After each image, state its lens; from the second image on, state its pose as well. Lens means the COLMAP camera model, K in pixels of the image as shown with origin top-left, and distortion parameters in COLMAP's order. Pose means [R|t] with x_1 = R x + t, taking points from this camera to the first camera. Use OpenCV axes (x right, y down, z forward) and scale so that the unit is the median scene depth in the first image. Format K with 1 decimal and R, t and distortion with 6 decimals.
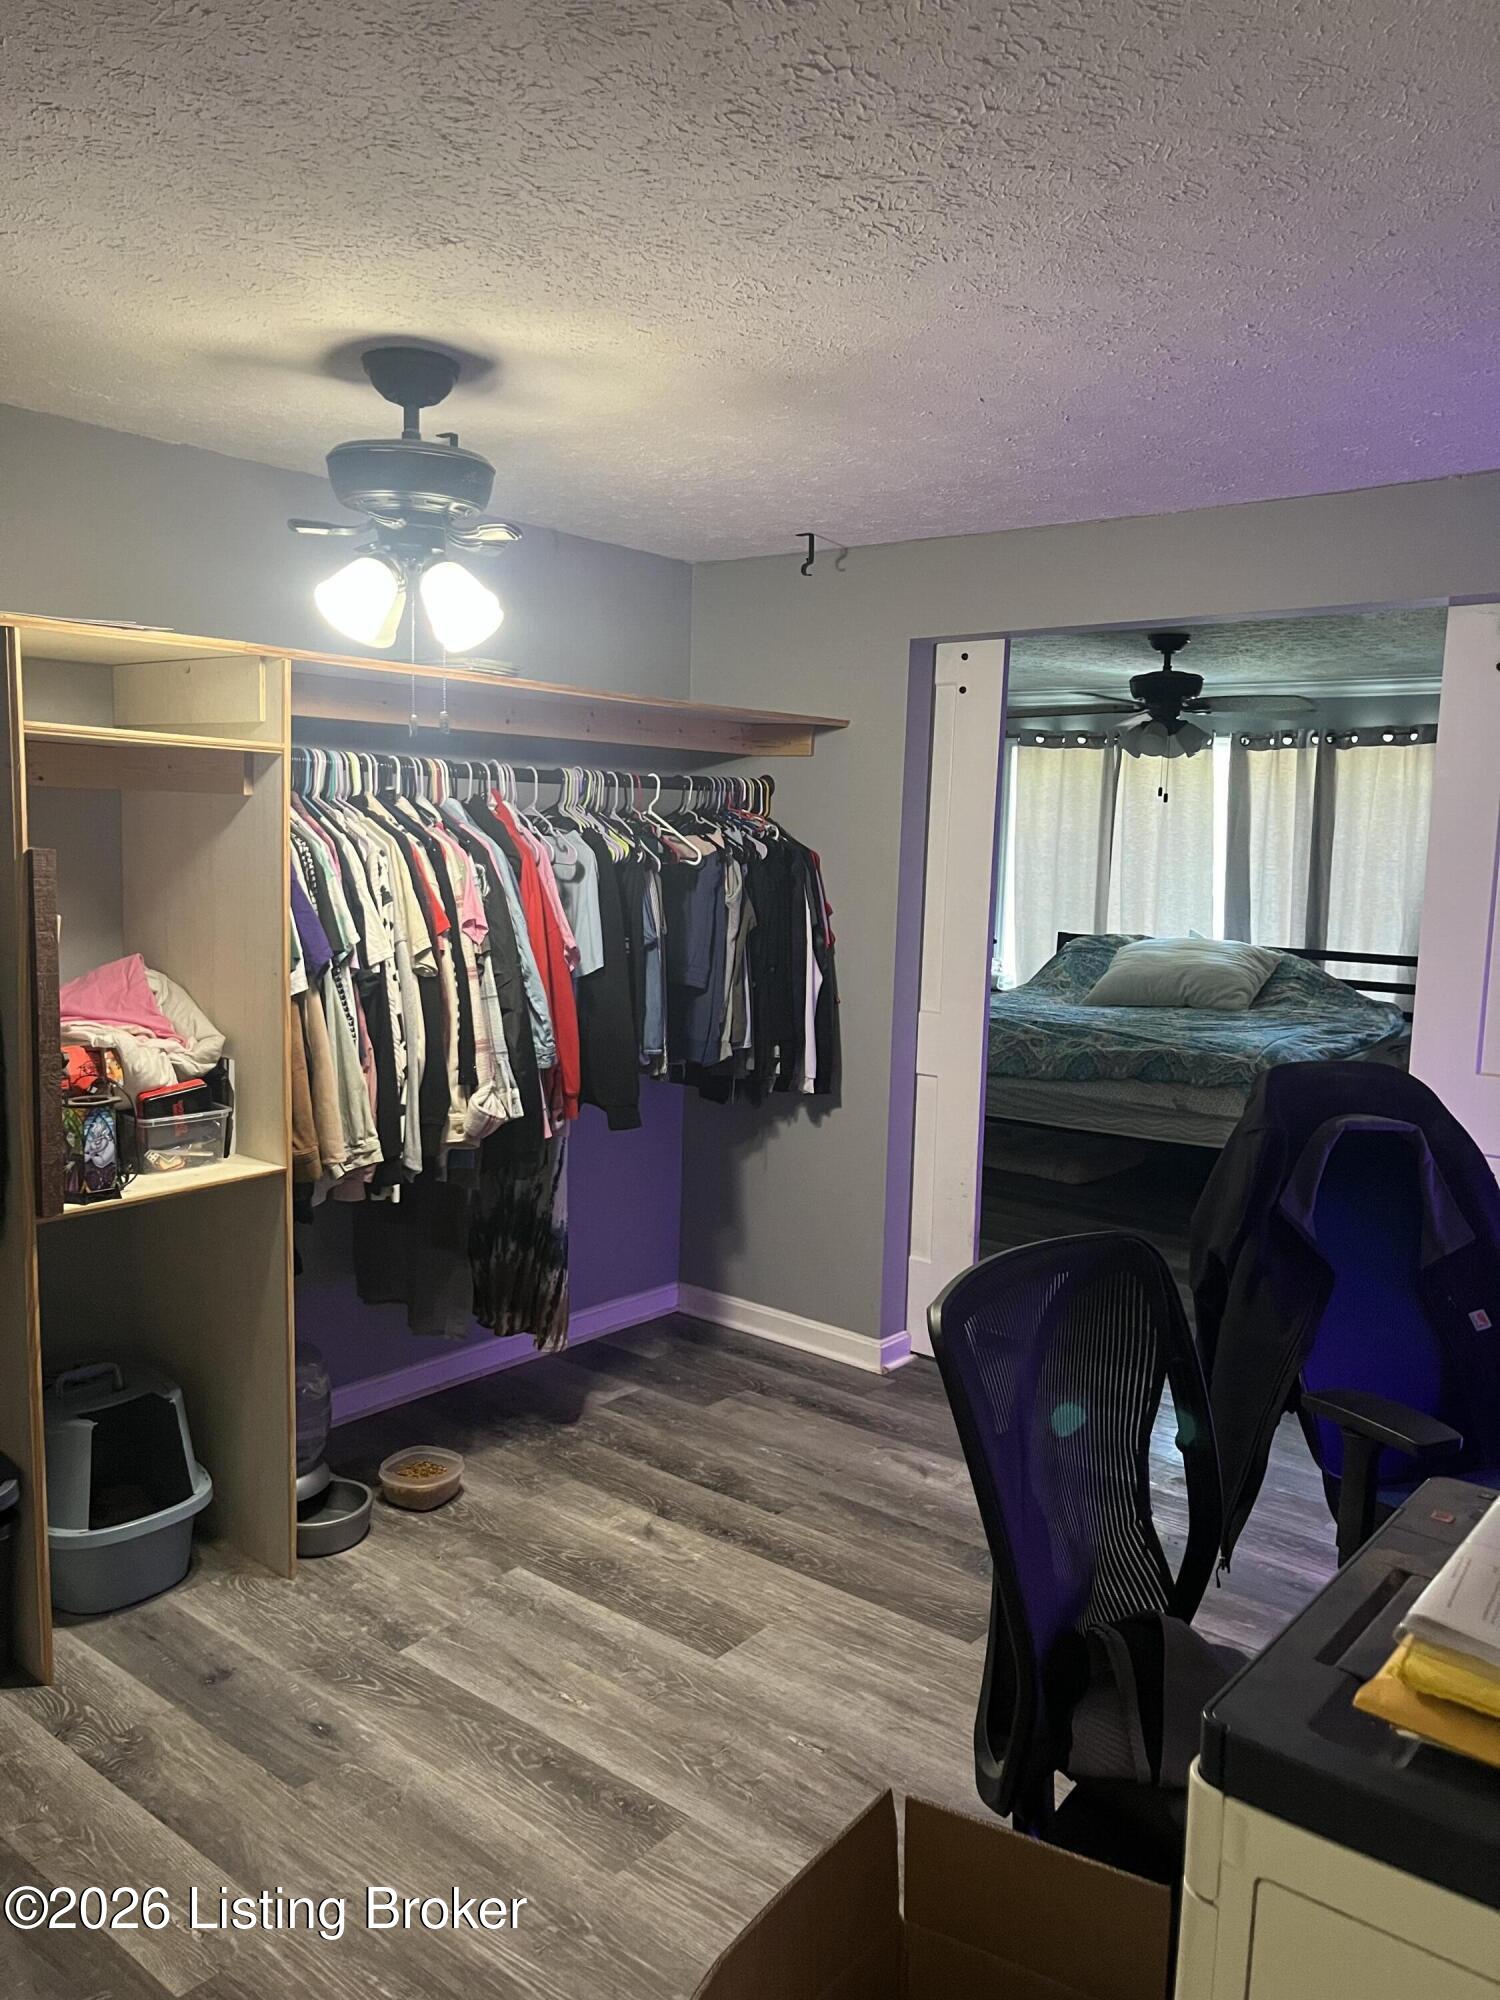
lens RADIAL K [[1506.5, 0, 749.4], [0, 1506.5, 997.0], [0, 0, 1]] dist [0.046021, -0.060803]
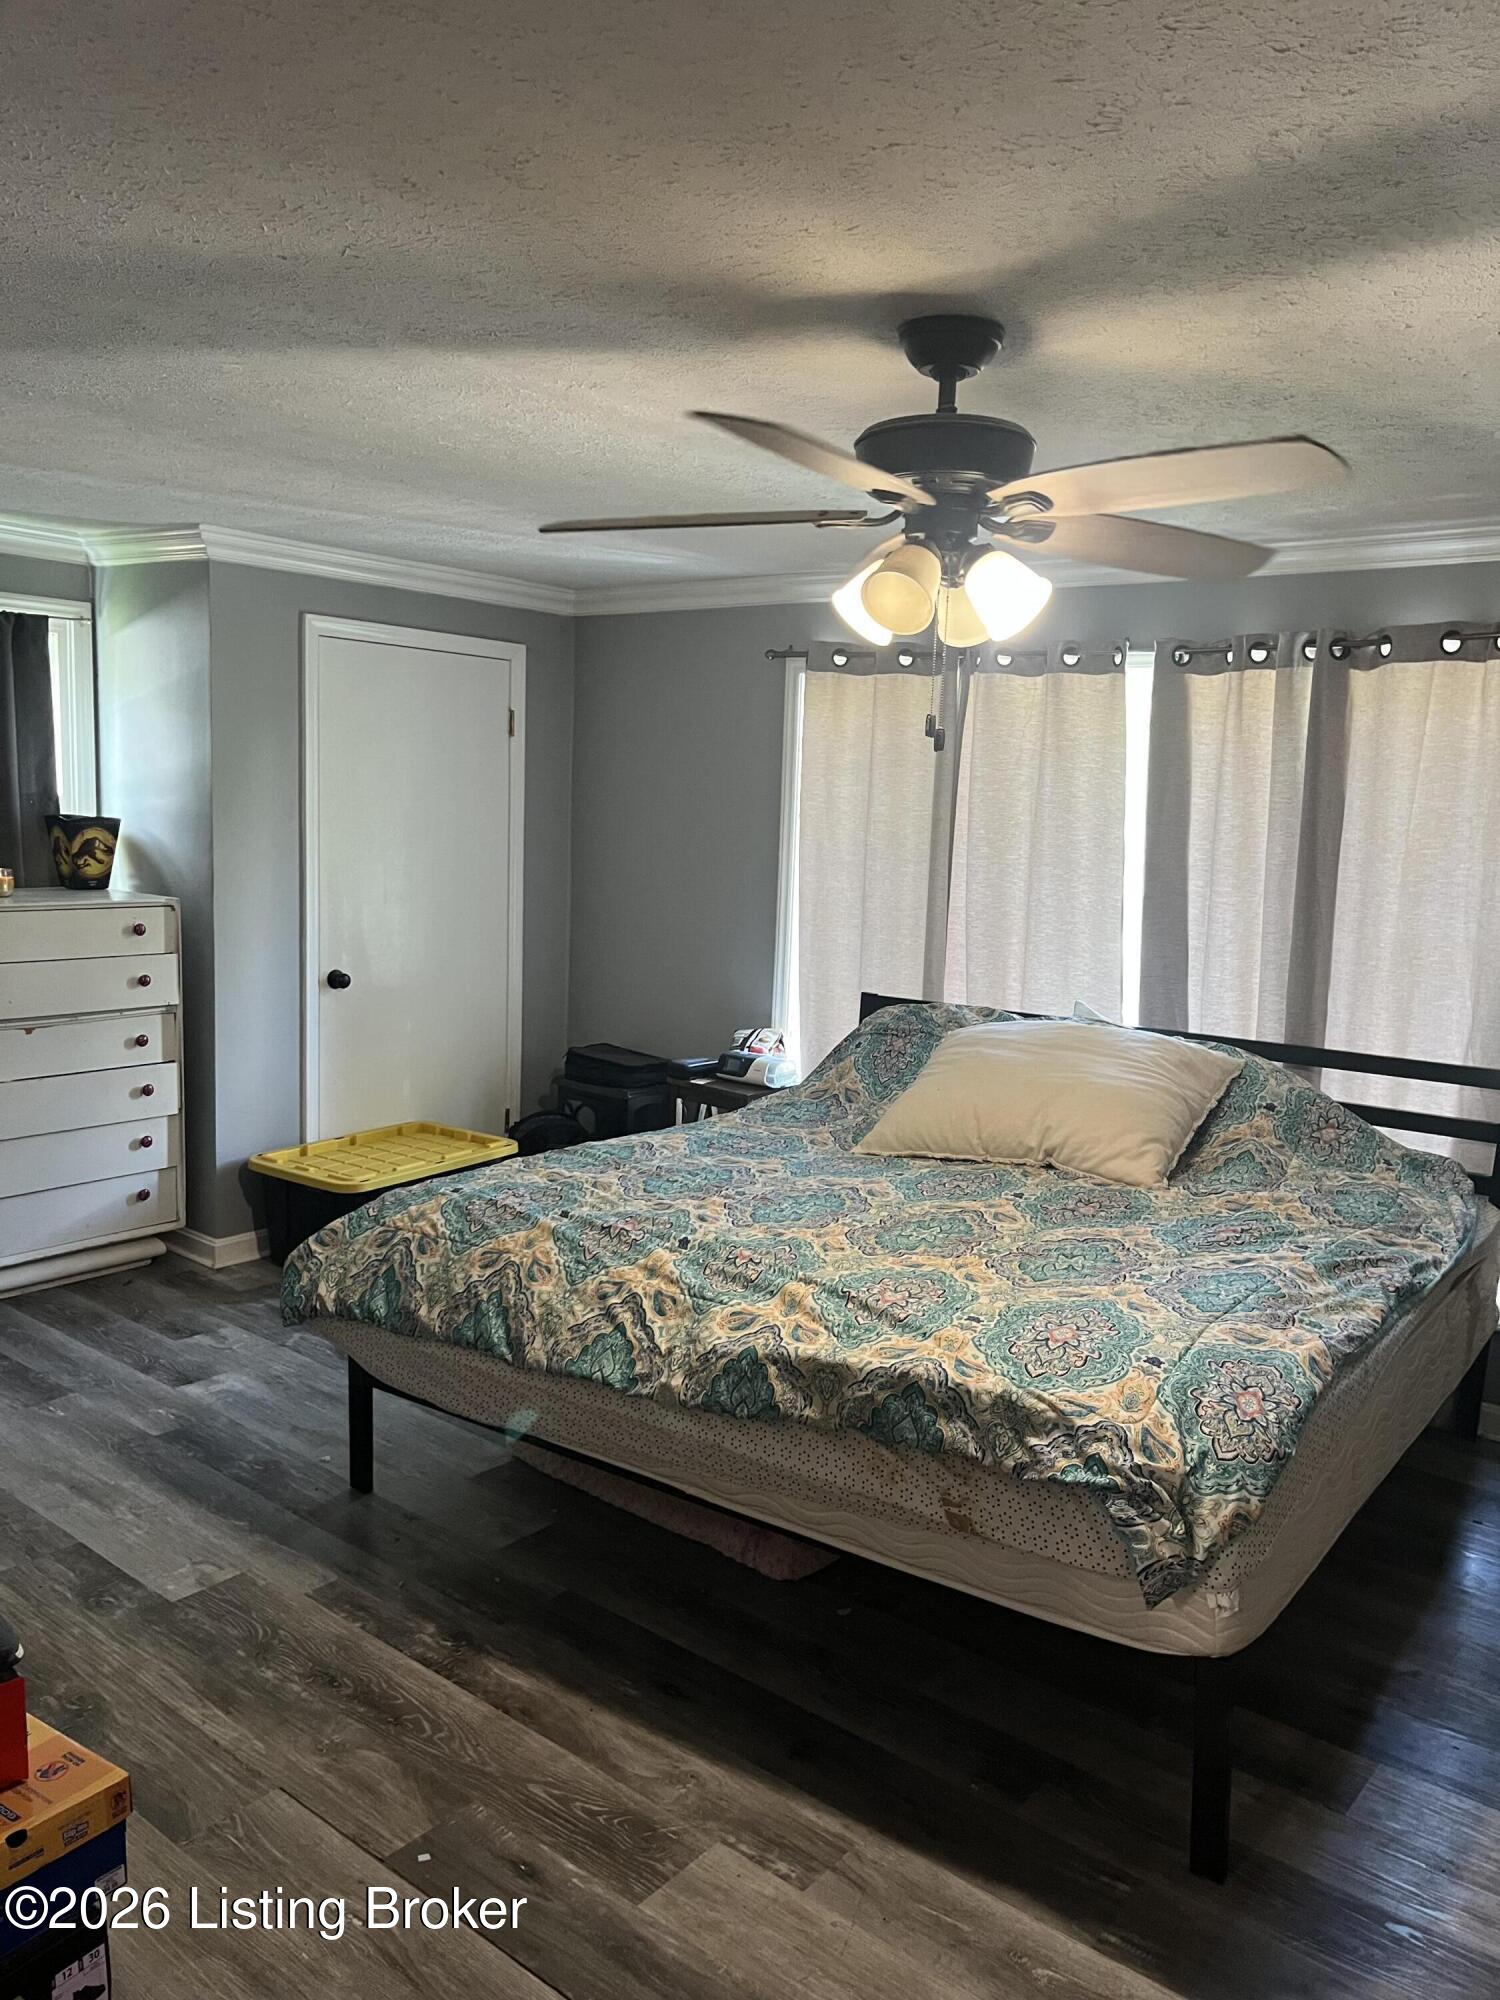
lens RADIAL K [[1506.5, 0, 749.3], [0, 1506.5, 999.0], [0, 0, 1]] dist [0.046021, -0.060803]
pose [[0.999900, 0.012480, 0.006640, 0.171904], [-0.012564, 0.999840, 0.012739, -0.051742], [-0.006480, -0.012821, 0.999897, 0.460990]]
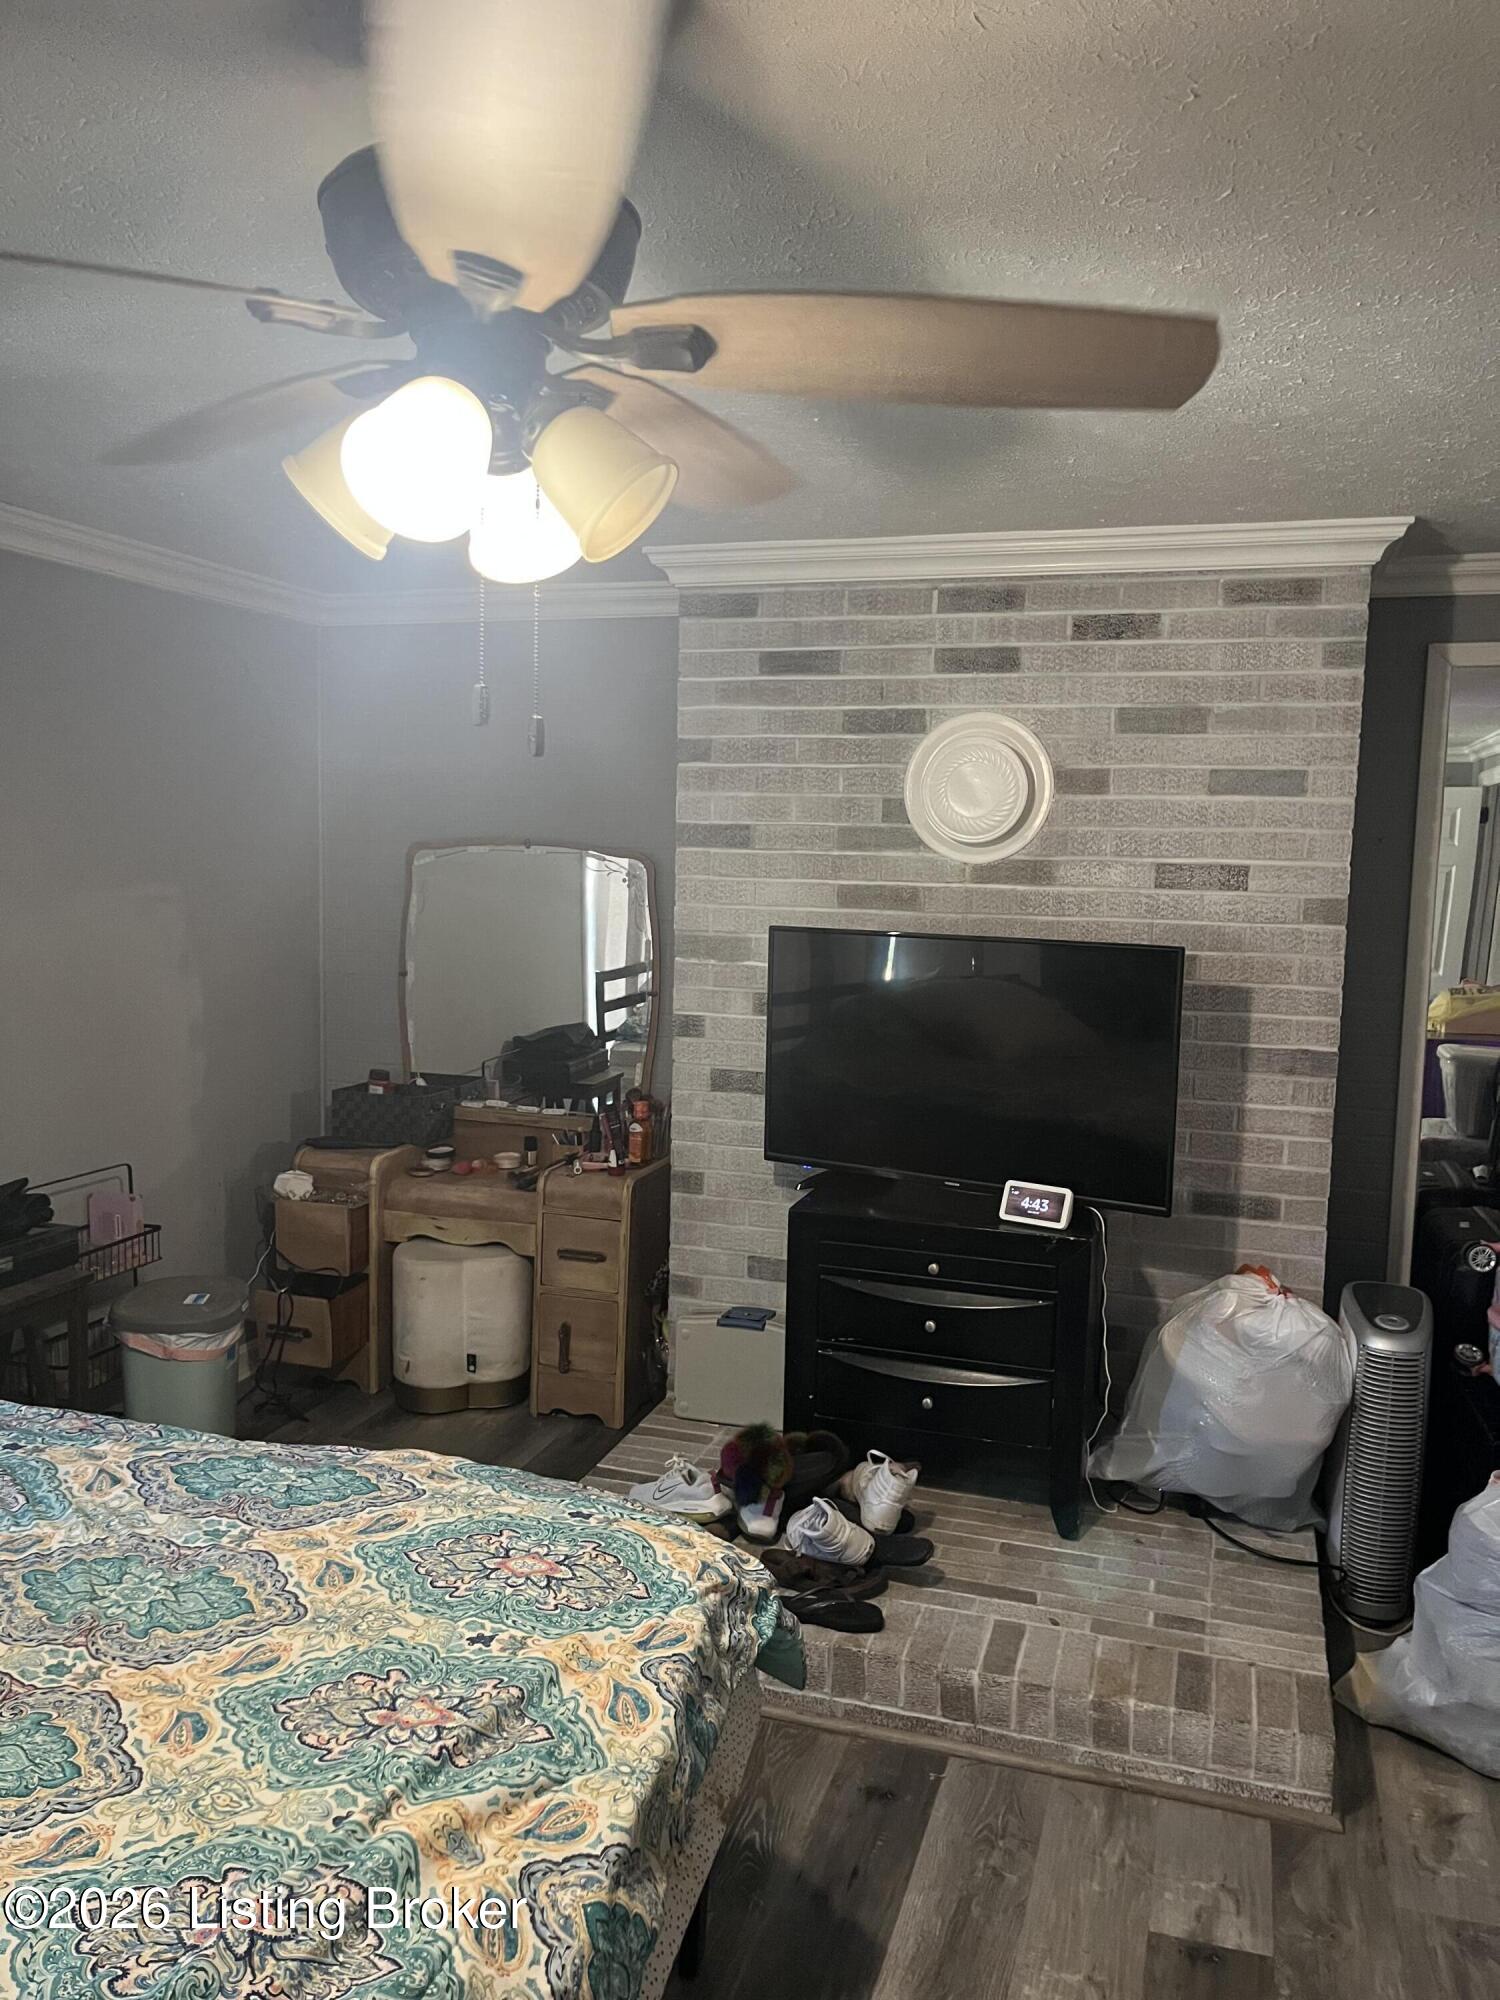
lens RADIAL K [[1506.5, 0, 750.7], [0, 1506.5, 1003.0], [0, 0, 1]] dist [0.046021, -0.060803]
pose [[-0.360901, -0.125651, 0.924101, 0.019436], [0.083701, 0.982519, 0.166283, -0.100259], [-0.928840, 0.137360, -0.344075, 0.826463]]
